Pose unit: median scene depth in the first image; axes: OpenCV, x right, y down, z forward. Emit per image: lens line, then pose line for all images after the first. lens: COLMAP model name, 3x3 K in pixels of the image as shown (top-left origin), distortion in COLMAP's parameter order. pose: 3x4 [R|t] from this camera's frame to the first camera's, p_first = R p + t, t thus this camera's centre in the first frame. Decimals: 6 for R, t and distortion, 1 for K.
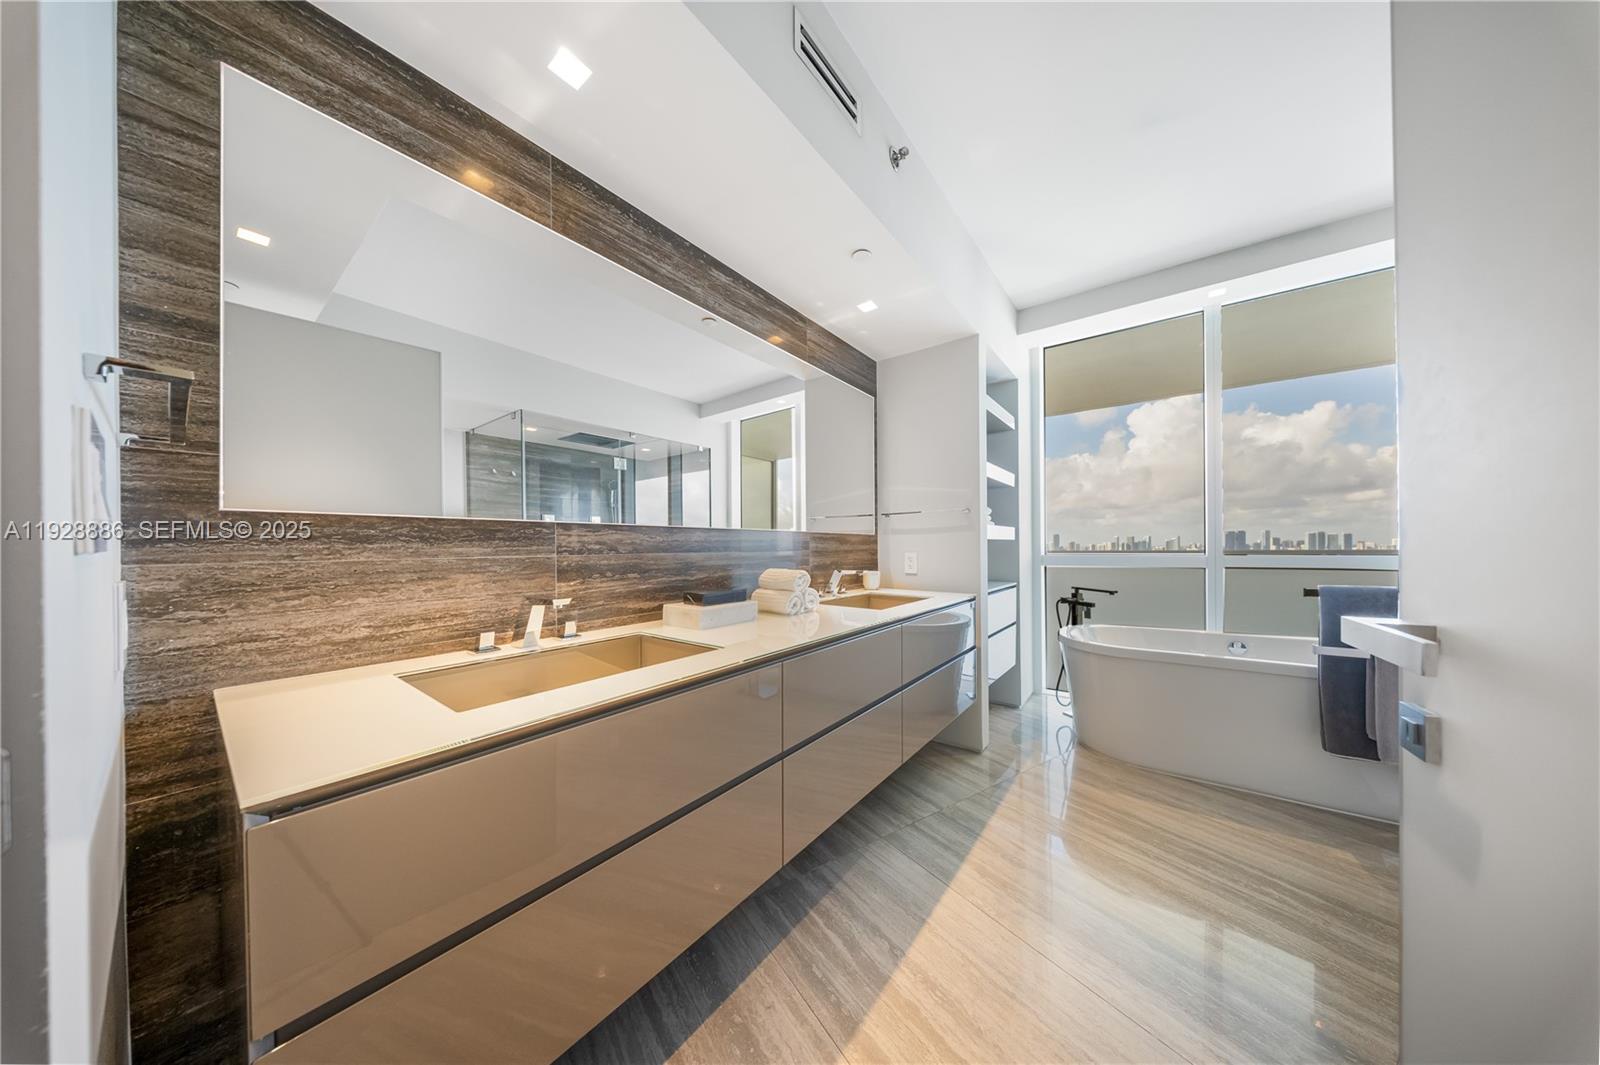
lens RADIAL K [[474.5, 0, 804.1], [0, 474.5, 545.3], [0, 0, 1]] dist [-0.000733, -0.000038]
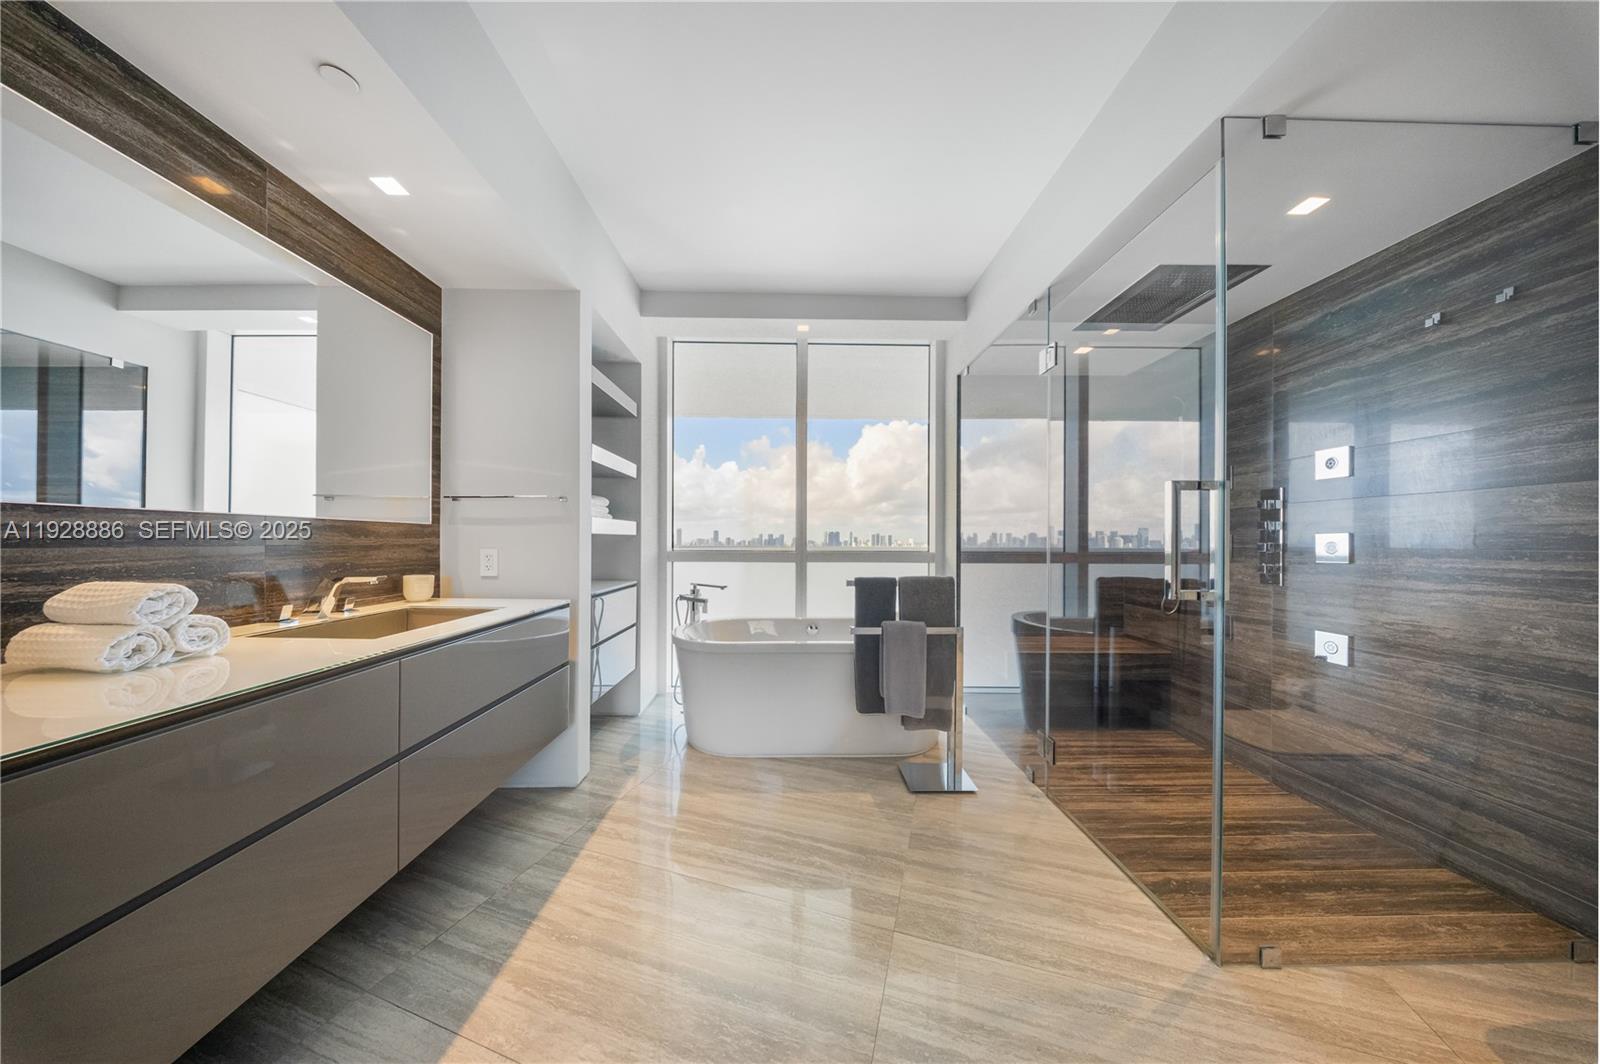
lens RADIAL K [[472.2, 0, 795.9], [0, 472.2, 540.1], [0, 0, 1]] dist [0.009565, -0.004154]
pose [[0.791097, 0.011764, 0.611577, 0.204180], [-0.011170, 0.999926, -0.004786, -0.002080], [-0.611589, -0.003045, 0.791170, 0.122001]]
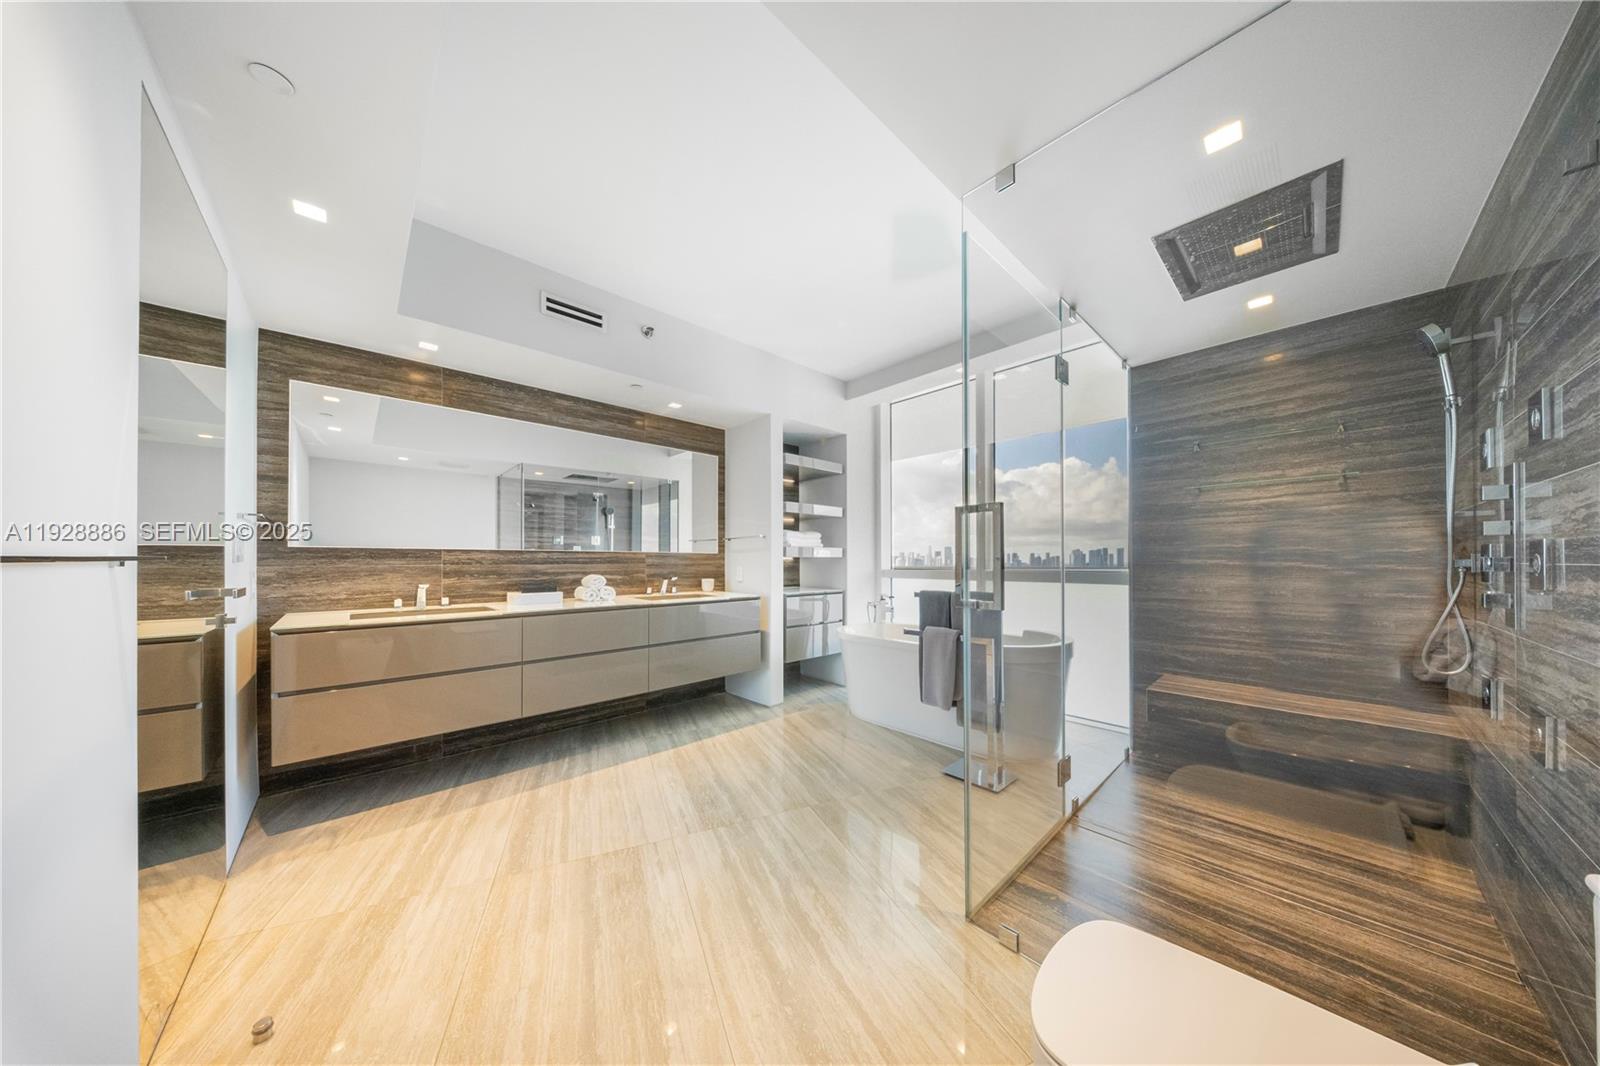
lens RADIAL K [[471.9, 0, 801.6], [0, 471.9, 561.1], [0, 0, 1]] dist [-0.000840, -0.000058]
pose [[0.984469, 0.005379, -0.175477, 0.898204], [-0.005108, 0.999985, 0.001998, -0.005824], [0.175485, -0.001071, 0.984481, -0.479391]]
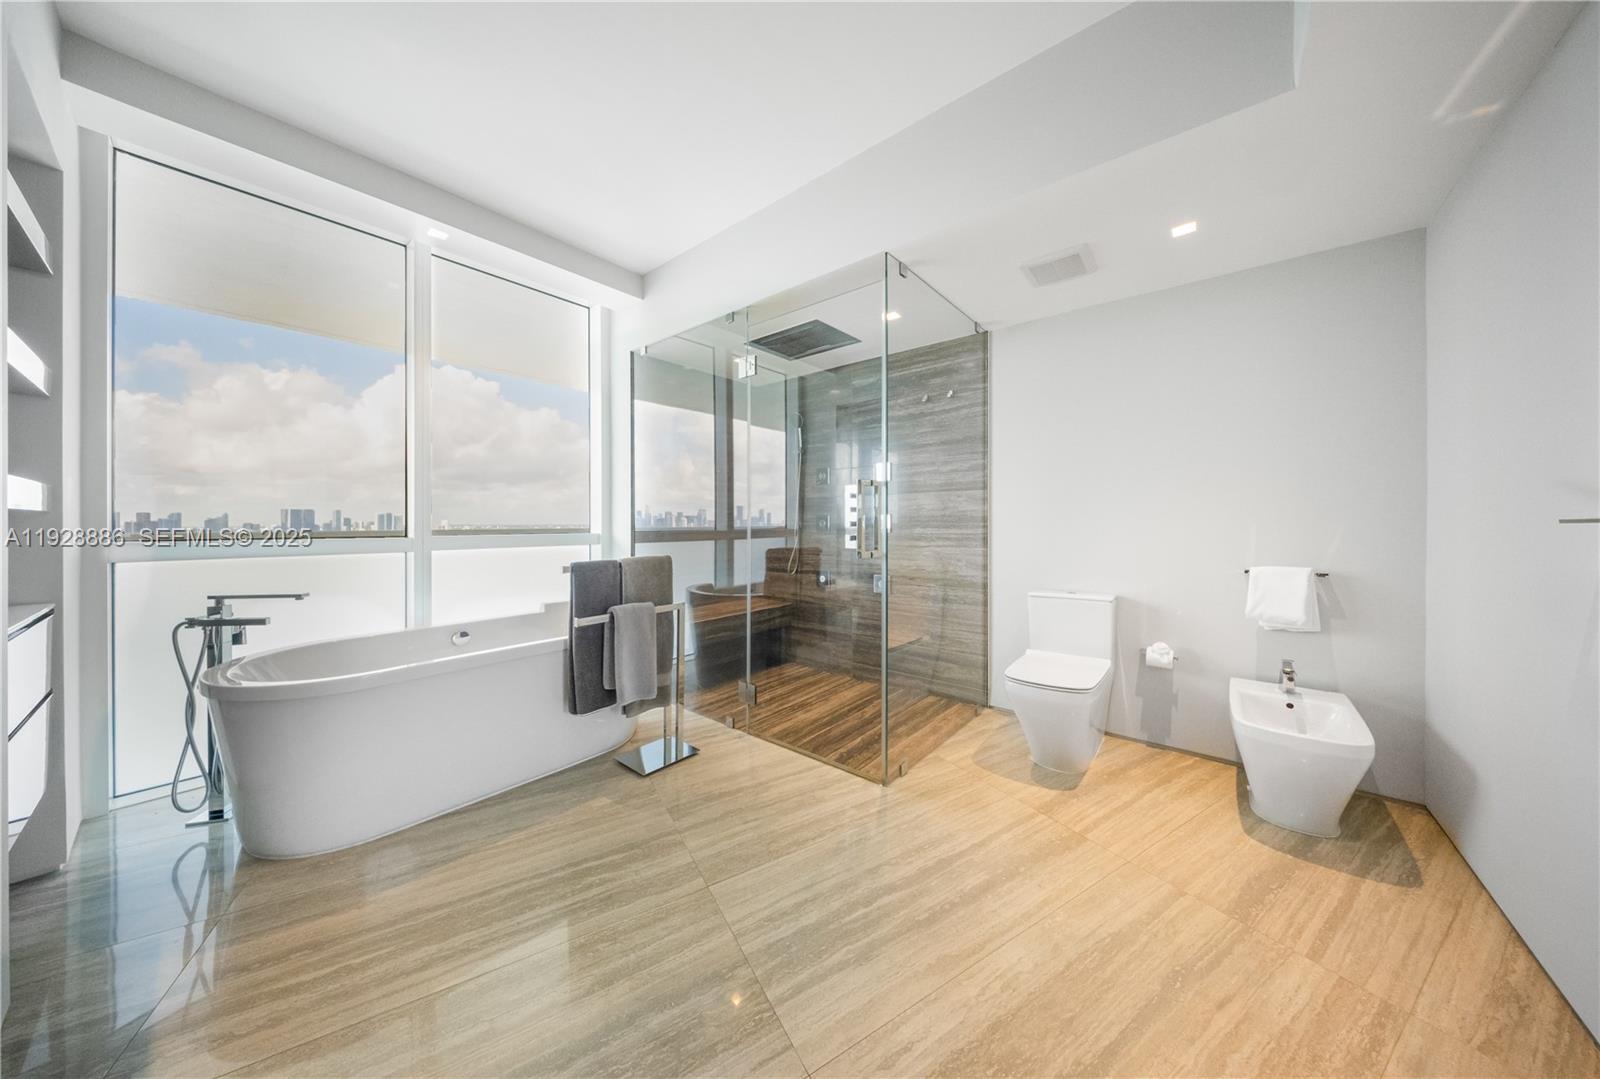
lens RADIAL K [[503.1, 0, 809.8], [0, 503.1, 522.6], [0, 0, 1]] dist [0.000421, -0.000047]
pose [[0.044056, 0.005455, 0.999014, -0.021911], [0.000857, 0.999985, -0.005498, 0.003013], [-0.999029, 0.001099, 0.044050, 0.380178]]
